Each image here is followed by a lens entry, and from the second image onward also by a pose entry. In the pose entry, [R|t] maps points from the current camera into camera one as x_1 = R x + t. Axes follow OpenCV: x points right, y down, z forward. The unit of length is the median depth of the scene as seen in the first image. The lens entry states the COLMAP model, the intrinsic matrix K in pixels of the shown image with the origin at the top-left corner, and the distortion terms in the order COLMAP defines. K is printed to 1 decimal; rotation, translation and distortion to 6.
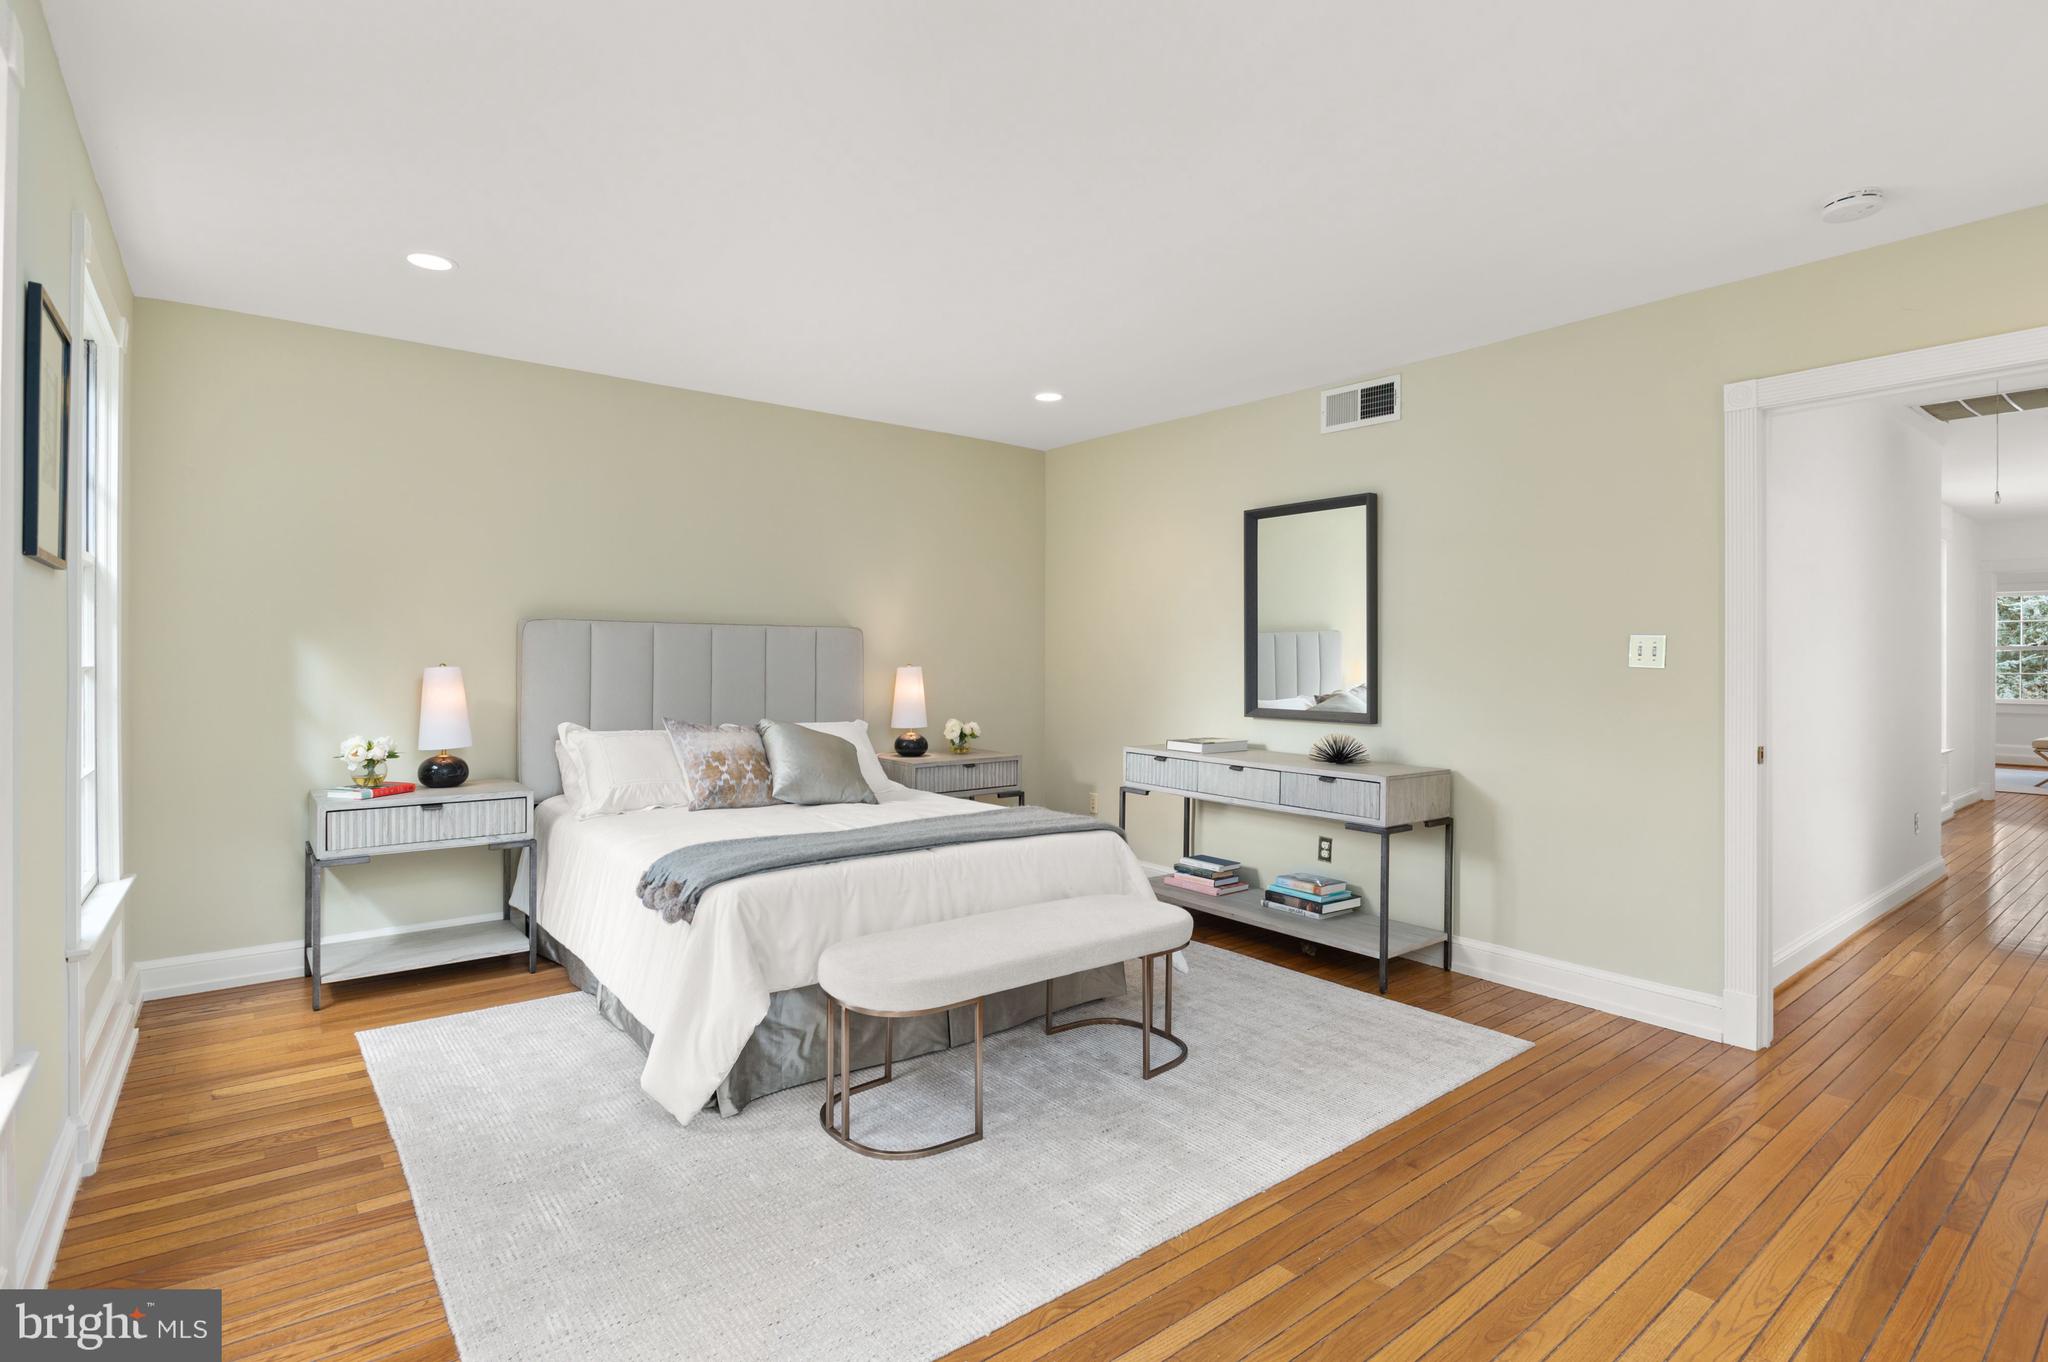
lens RADIAL K [[990.3, 0, 1021.7], [0, 990.3, 675.6], [0, 0, 1]] dist [-0.004424, -0.000232]
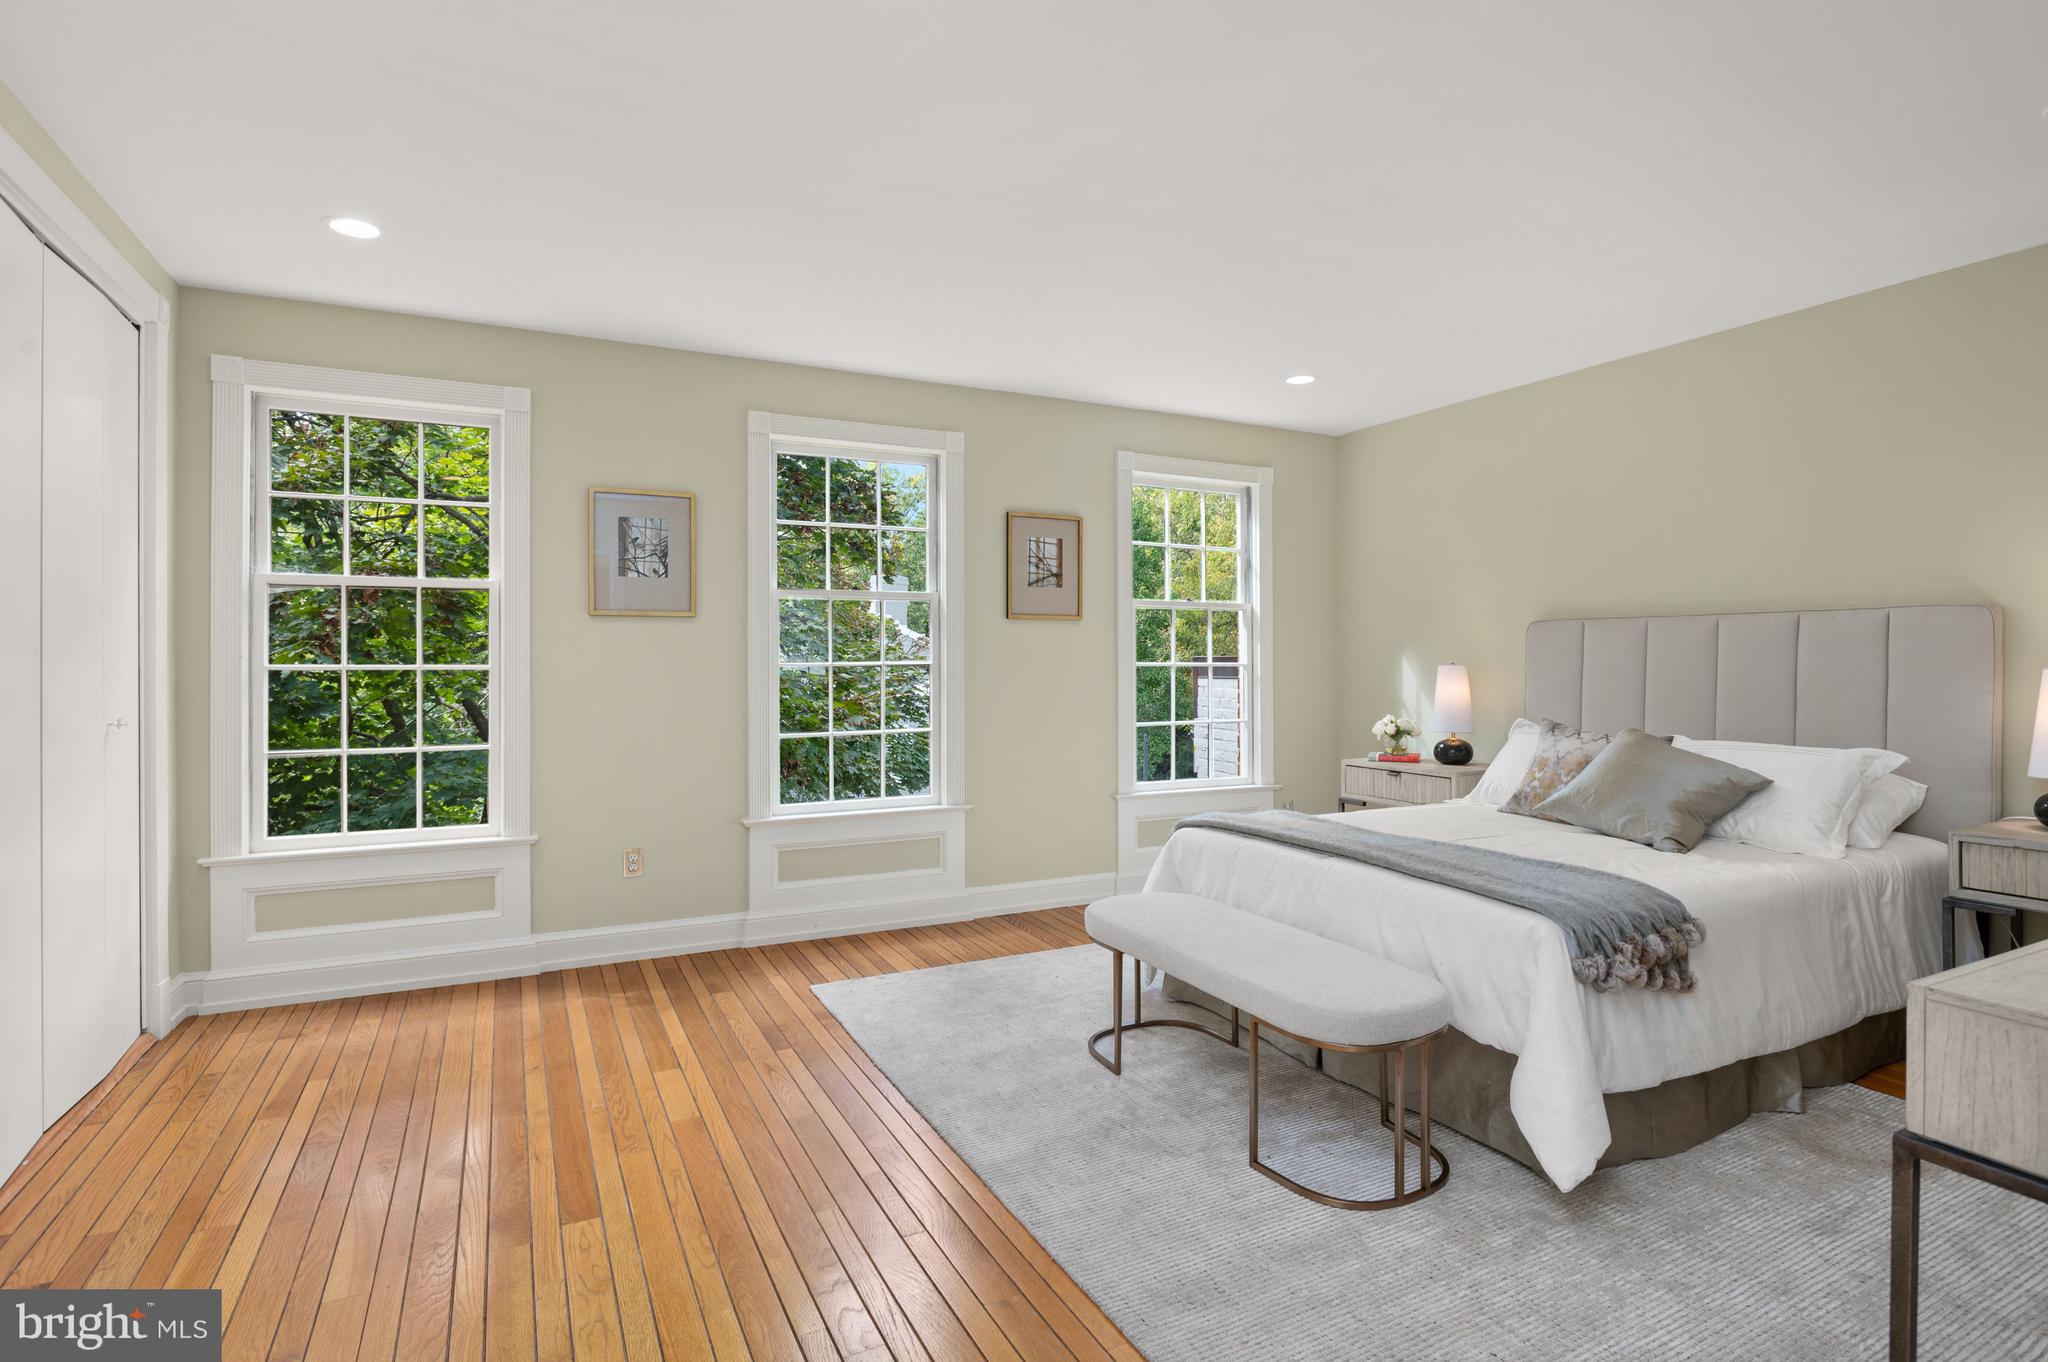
lens RADIAL K [[990.3, 0, 1018.7], [0, 990.3, 674.7], [0, 0, 1]] dist [-0.004424, -0.000232]
pose [[-0.190139, -0.005367, -0.981743, 0.687657], [-0.016488, 0.999861, -0.002272, 0.009959], [0.981619, 0.015755, -0.190201, 0.690940]]
